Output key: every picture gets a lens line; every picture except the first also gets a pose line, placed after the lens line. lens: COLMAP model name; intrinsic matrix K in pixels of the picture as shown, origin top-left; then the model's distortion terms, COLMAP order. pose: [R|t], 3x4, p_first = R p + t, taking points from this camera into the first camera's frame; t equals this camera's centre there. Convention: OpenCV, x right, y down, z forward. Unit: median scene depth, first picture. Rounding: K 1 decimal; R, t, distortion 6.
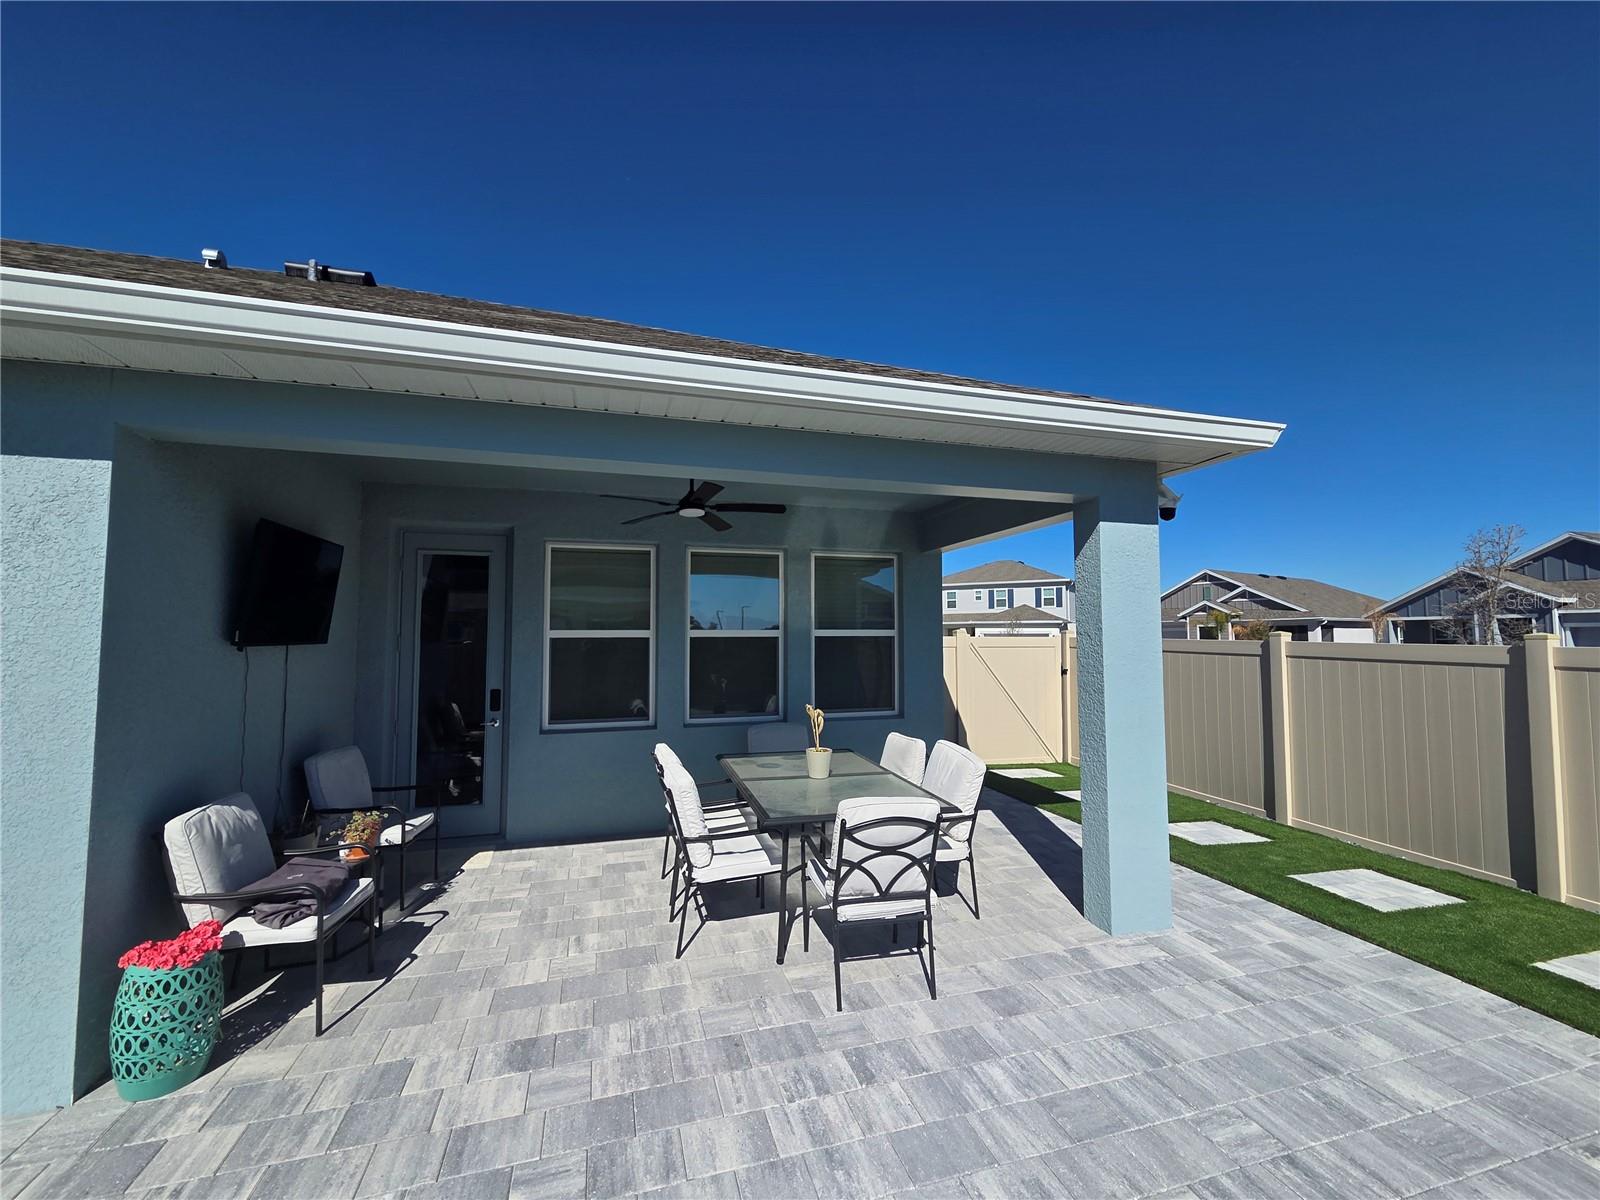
lens RADIAL K [[654.8, 0, 803.8], [0, 654.8, 599.2], [0, 0, 1]] dist [0.004934, -0.000700]
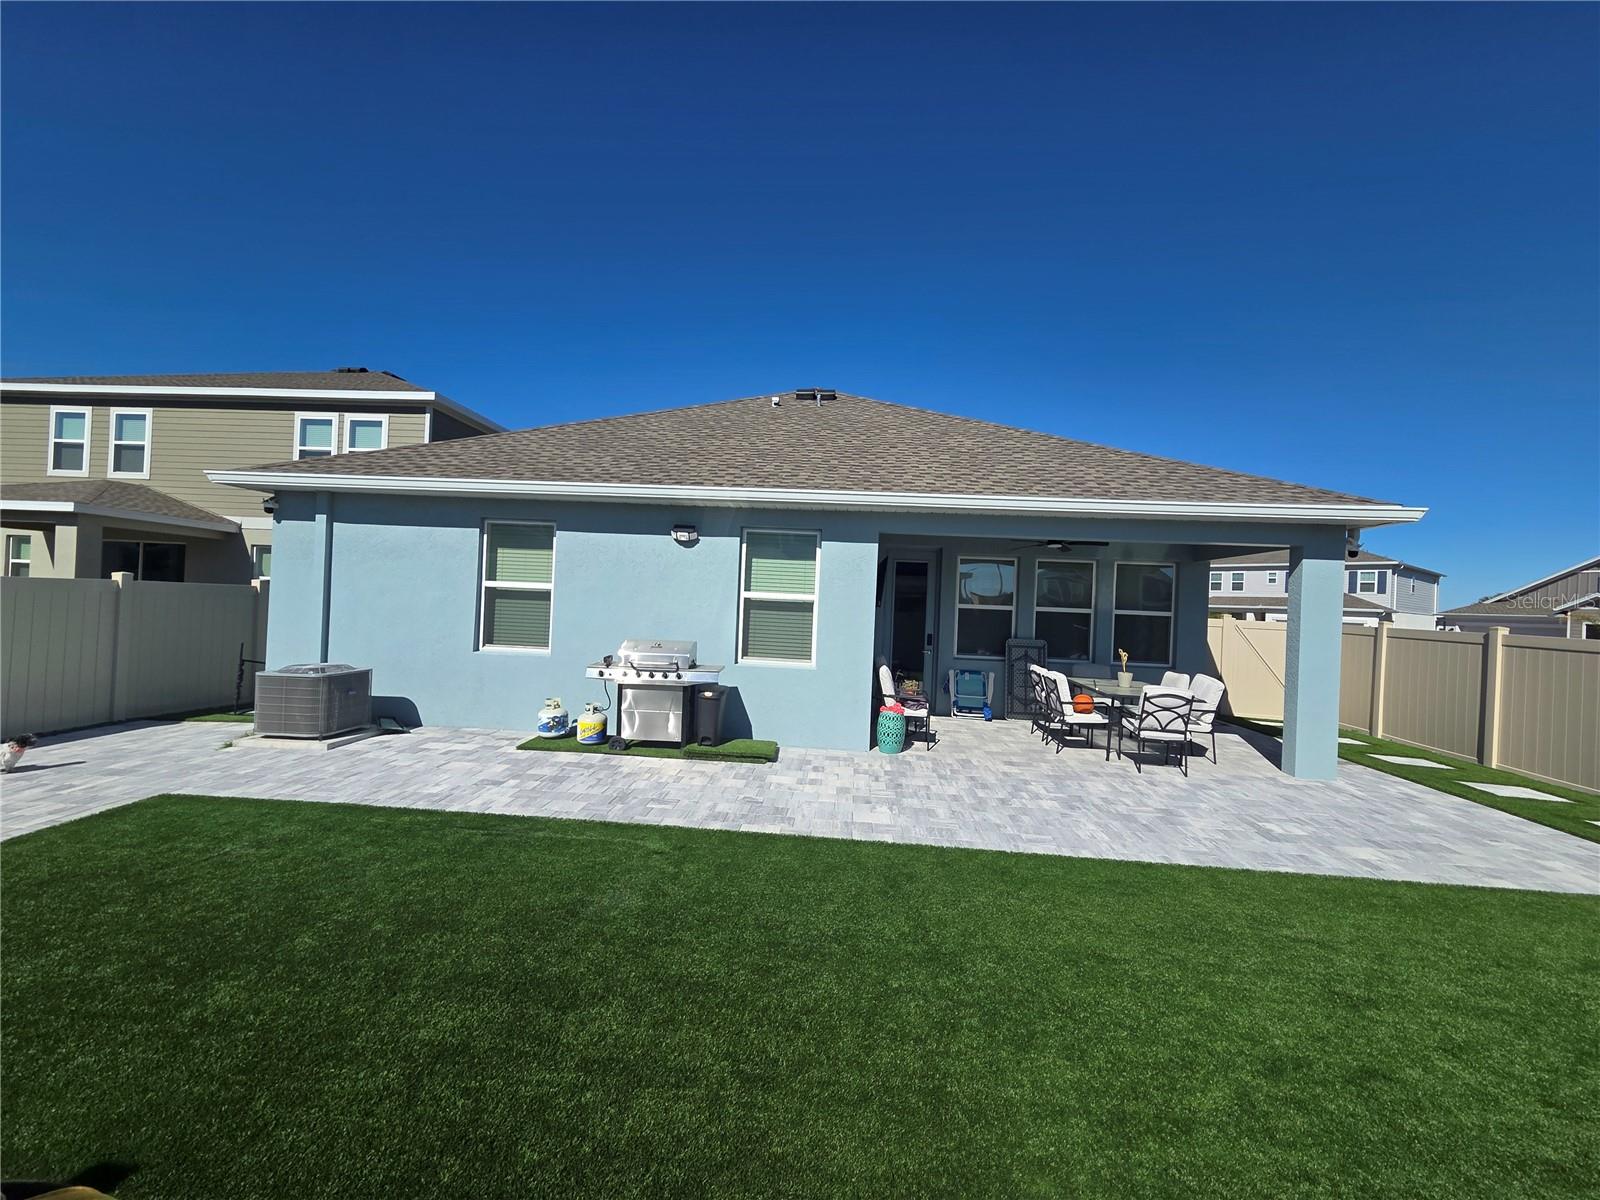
lens RADIAL K [[654.8, 0, 803.8], [0, 654.8, 599.2], [0, 0, 1]] dist [0.004934, -0.000700]
pose [[0.932981, 0.039273, -0.357777, -0.172326], [-0.023577, 0.998563, 0.048130, -0.054955], [0.359153, -0.036469, 0.932566, -1.093407]]
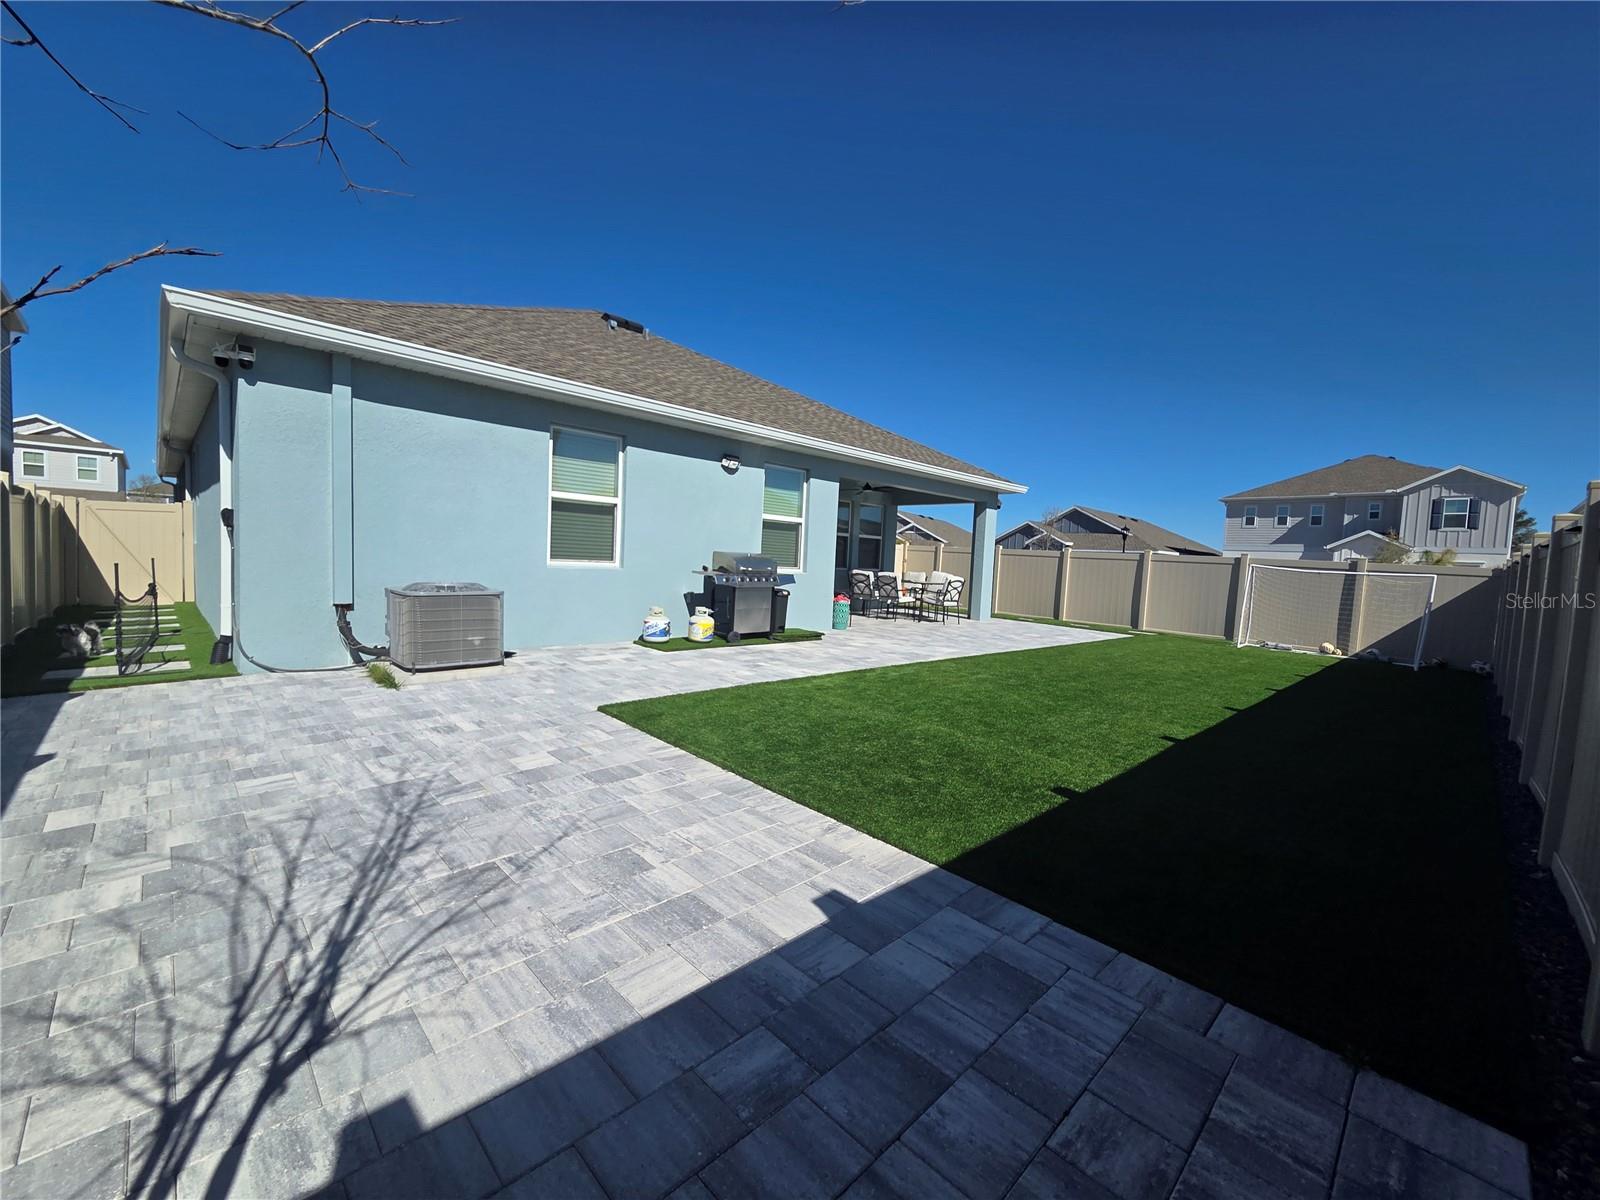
lens RADIAL K [[654.8, 0, 803.8], [0, 654.8, 599.2], [0, 0, 1]] dist [0.004934, -0.000700]
pose [[0.884459, 0.014368, 0.466396, -1.846762], [-0.074516, 0.991048, 0.110779, 0.043410], [-0.460629, -0.132734, 0.877612, -1.535819]]
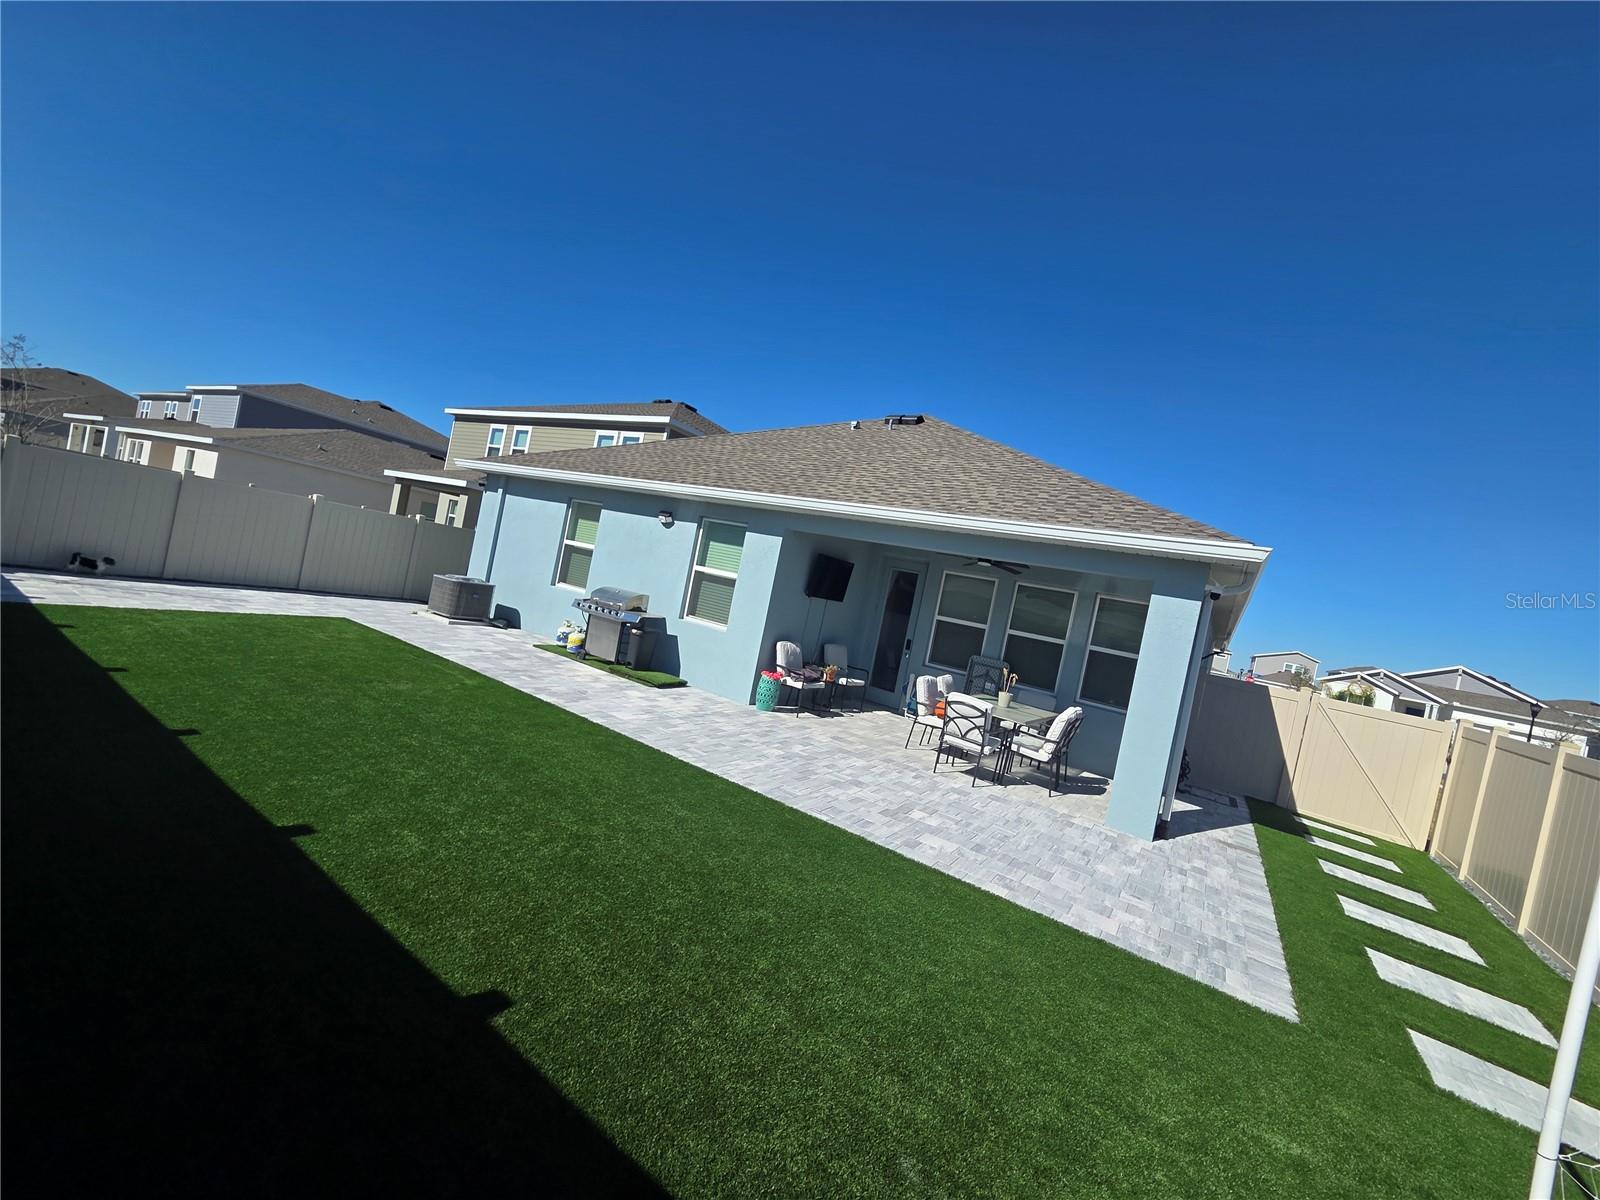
lens RADIAL K [[654.8, 0, 803.8], [0, 654.8, 599.2], [0, 0, 1]] dist [0.004934, -0.000700]
pose [[0.635553, 0.140150, -0.759230, 1.038516], [-0.155932, 0.986421, 0.051557, -0.047177], [0.756147, 0.085621, 0.648777, -0.700161]]
